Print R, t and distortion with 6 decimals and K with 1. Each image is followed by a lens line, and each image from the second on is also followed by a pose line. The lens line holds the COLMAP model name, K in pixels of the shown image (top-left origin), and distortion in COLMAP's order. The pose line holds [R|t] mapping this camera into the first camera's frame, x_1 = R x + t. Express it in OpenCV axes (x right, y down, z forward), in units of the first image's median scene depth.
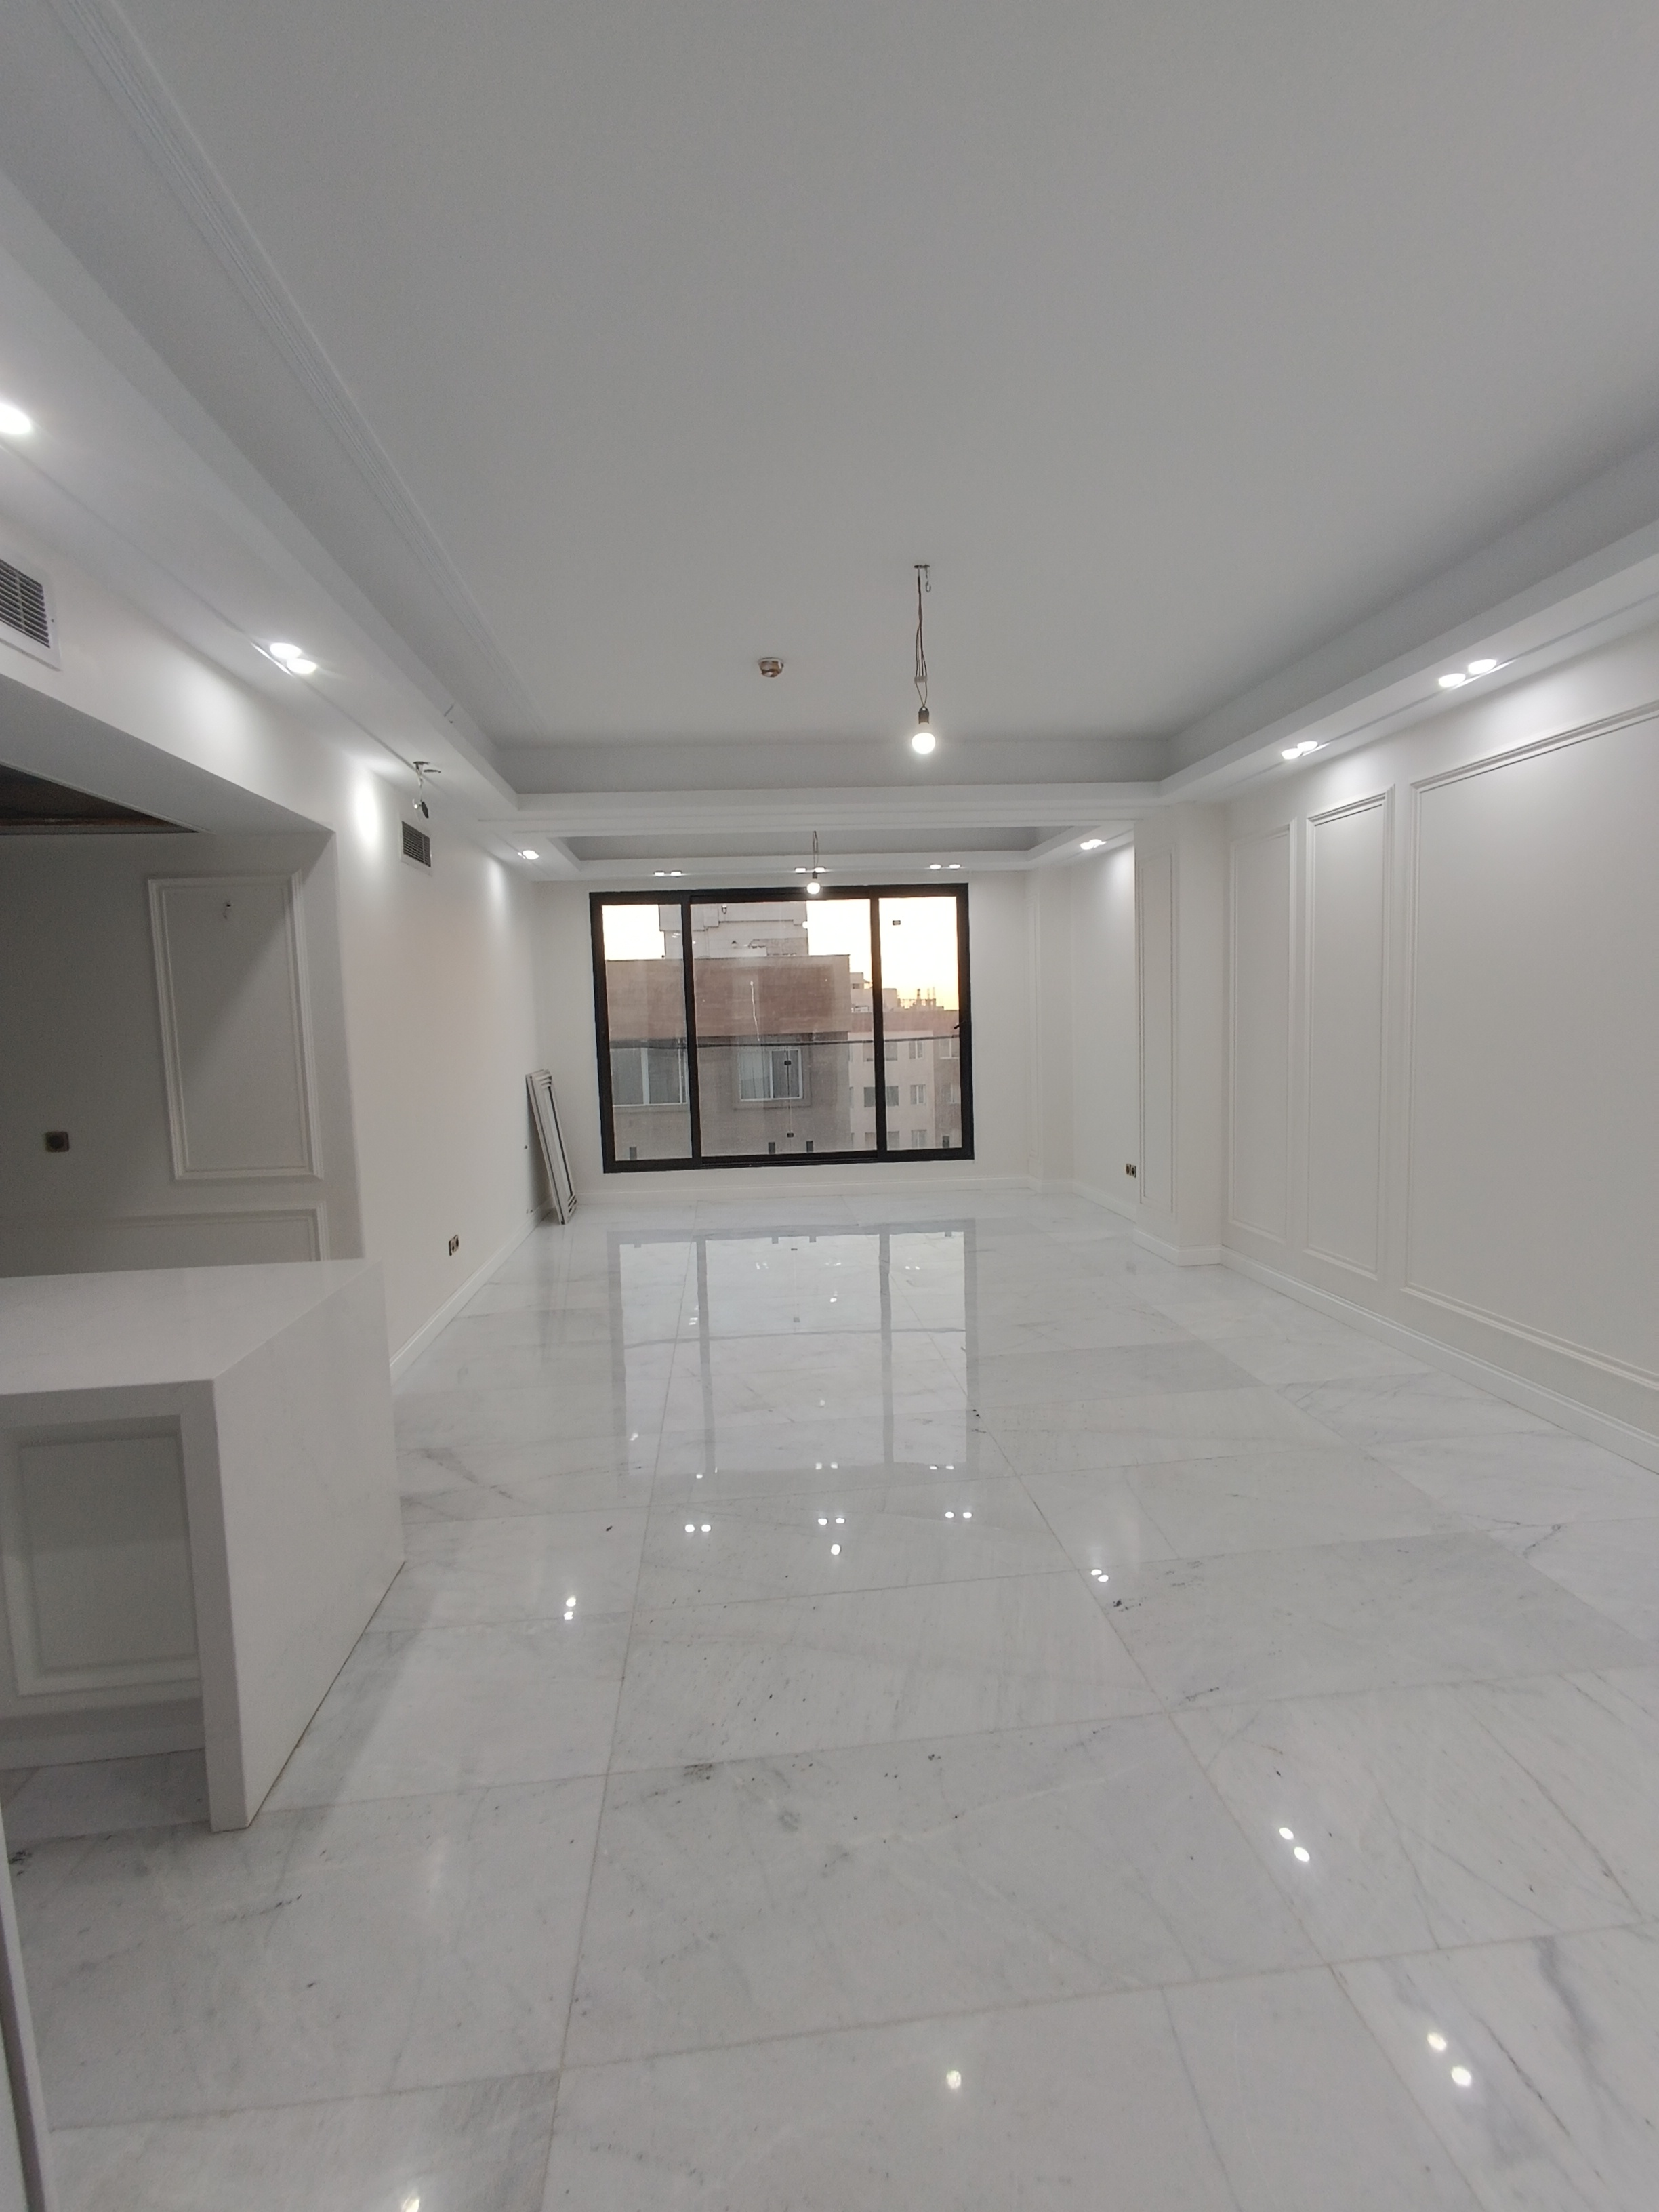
lens RADIAL K [[1028.0, 0, 868.7], [0, 1028.0, 1099.1], [0, 0, 1]] dist [-0.025043, 0.026723]
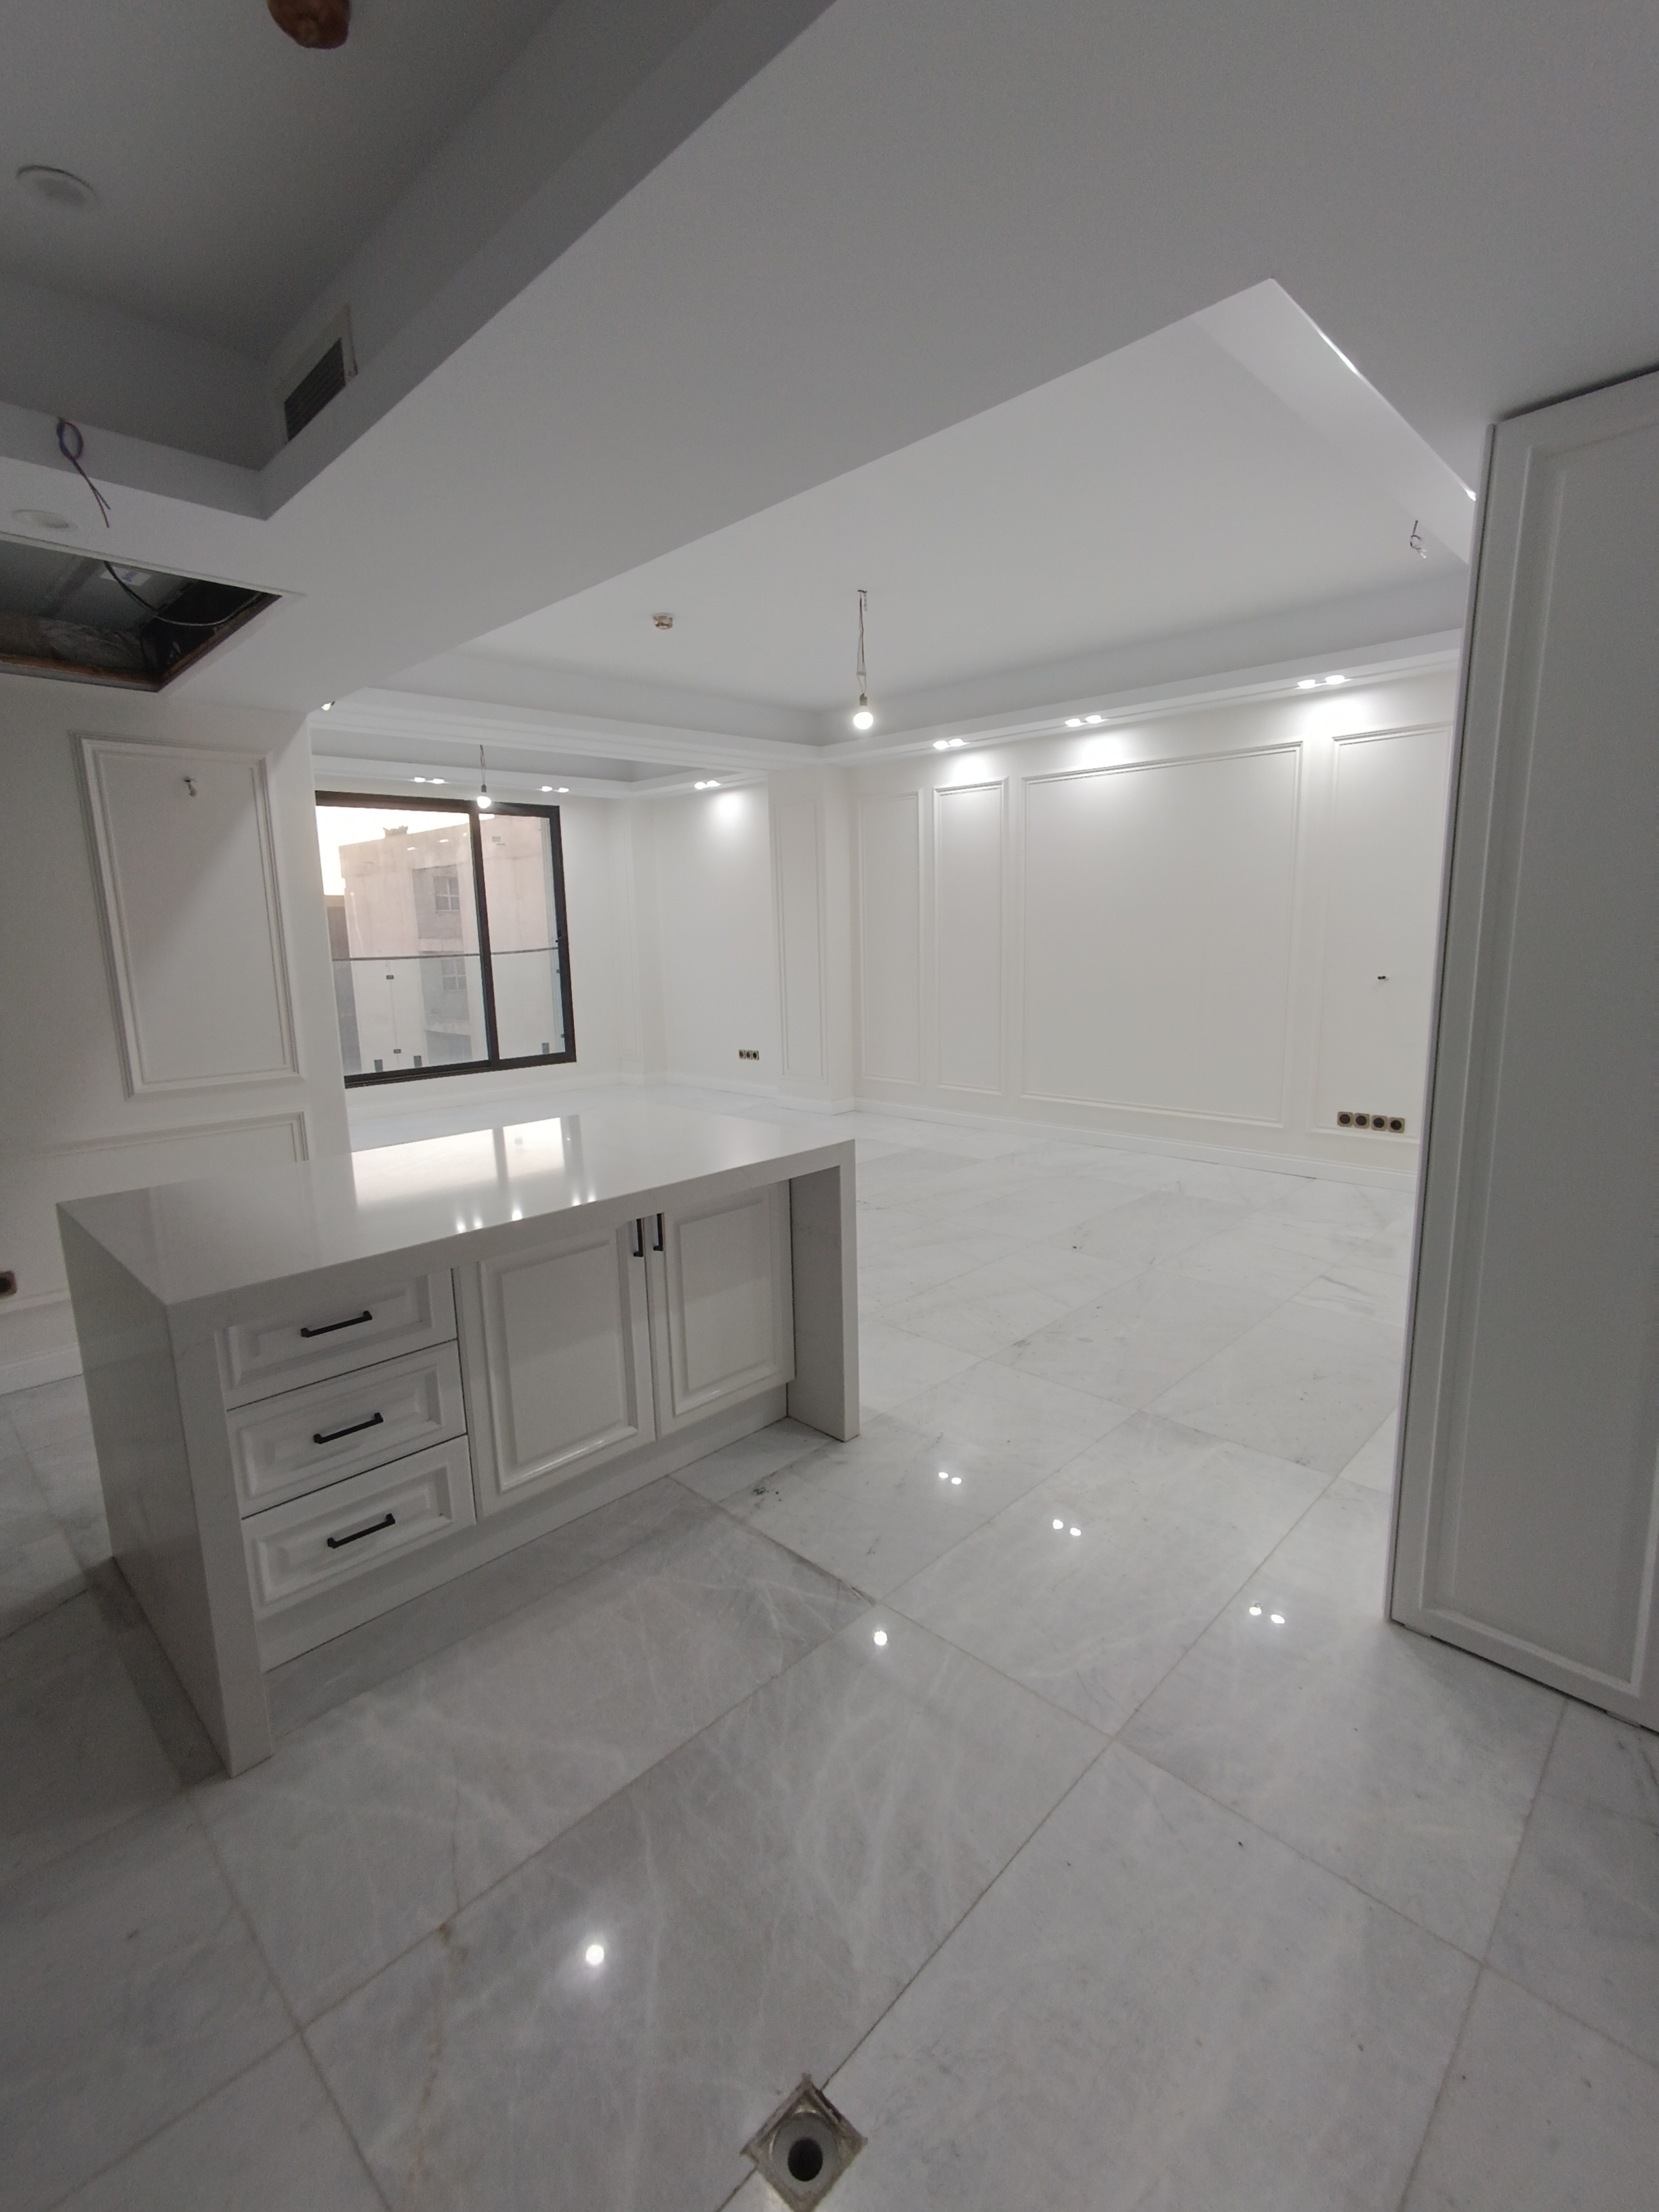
lens RADIAL K [[1028.0, 0, 868.7], [0, 1028.0, 1099.1], [0, 0, 1]] dist [-0.025043, 0.026723]
pose [[0.754660, -0.097048, 0.648899, -0.713264], [0.053930, 0.994829, 0.086066, 0.039166], [-0.653896, -0.029955, 0.755991, -0.067405]]
